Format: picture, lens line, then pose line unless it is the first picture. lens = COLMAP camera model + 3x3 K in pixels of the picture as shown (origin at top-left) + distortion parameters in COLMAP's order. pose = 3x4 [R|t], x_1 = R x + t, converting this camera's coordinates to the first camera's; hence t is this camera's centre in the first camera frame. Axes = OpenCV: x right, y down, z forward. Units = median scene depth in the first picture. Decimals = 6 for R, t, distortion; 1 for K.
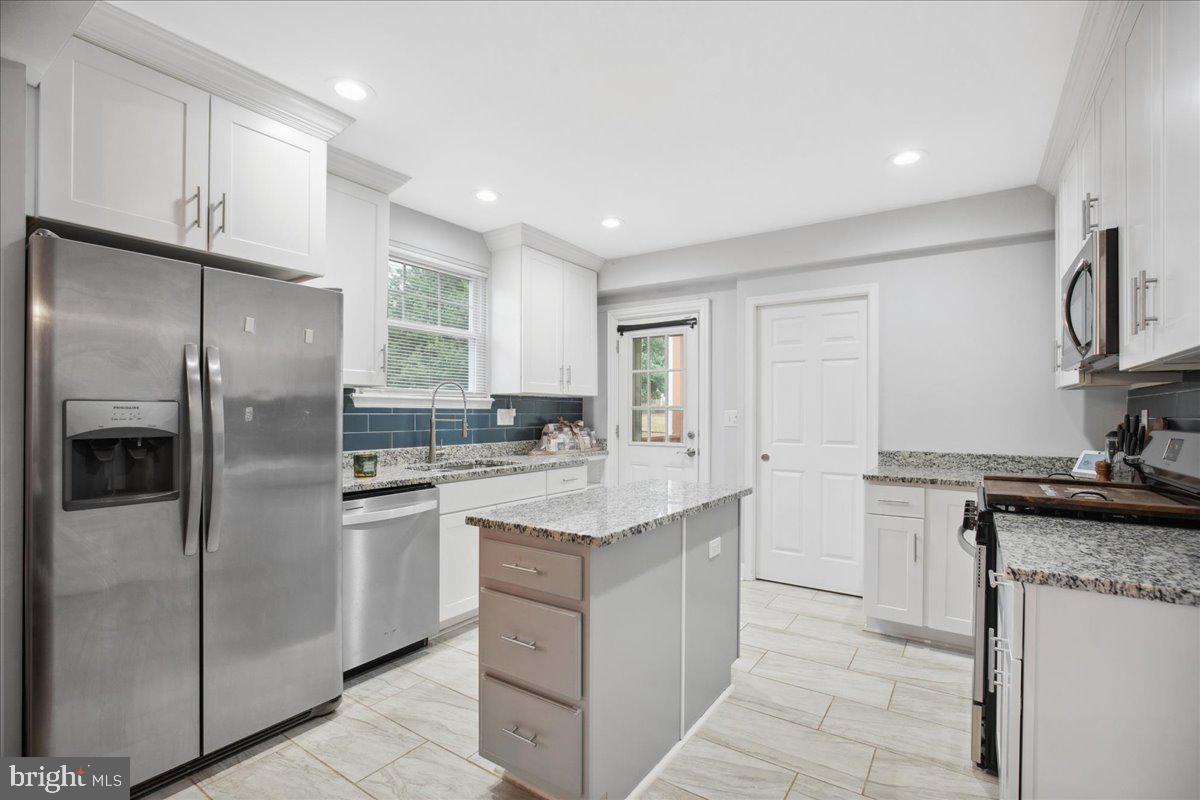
lens RADIAL K [[543.0, 0, 608.2], [0, 543.0, 406.4], [0, 0, 1]] dist [-0.006308, 0.000305]
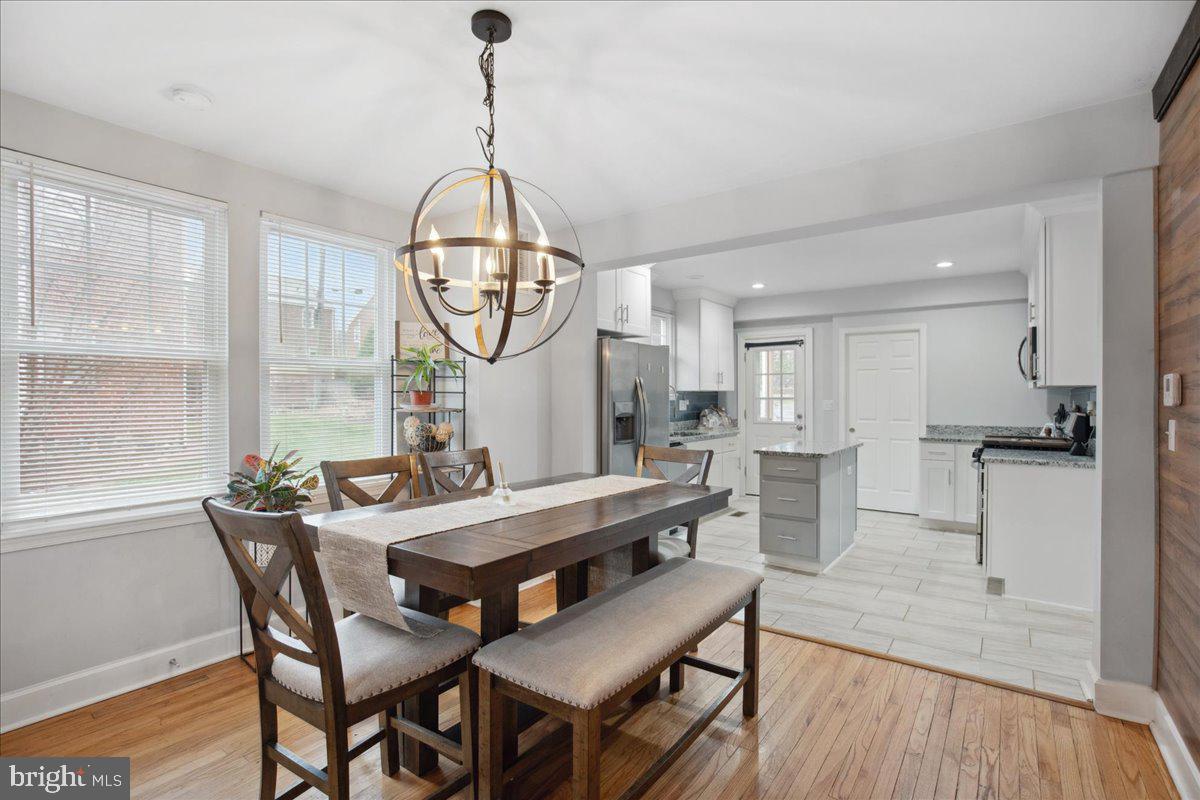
lens RADIAL K [[553.0, 0, 614.0], [0, 553.0, 395.0], [0, 0, 1]] dist [-0.002761, 0.000081]
pose [[0.999563, -0.005866, -0.028988, -0.386316], [0.006091, 0.999952, 0.007669, -0.026892], [0.028941, -0.007843, 0.999550, -0.678934]]
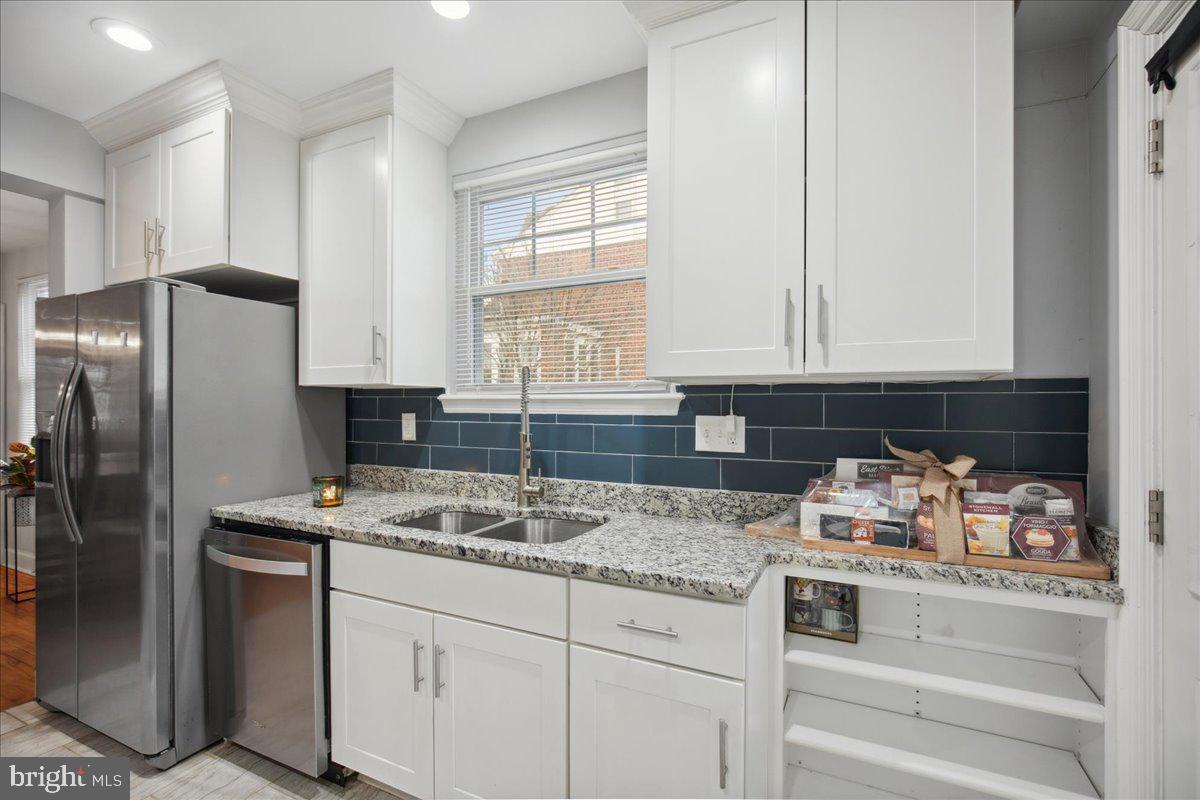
lens RADIAL K [[543.0, 0, 608.2], [0, 543.0, 406.4], [0, 0, 1]] dist [-0.006308, 0.000305]
pose [[0.143953, -0.002998, -0.989580, 0.268644], [0.008826, 0.999960, -0.001745, -0.003096], [0.989545, -0.008483, 0.143974, 0.957486]]
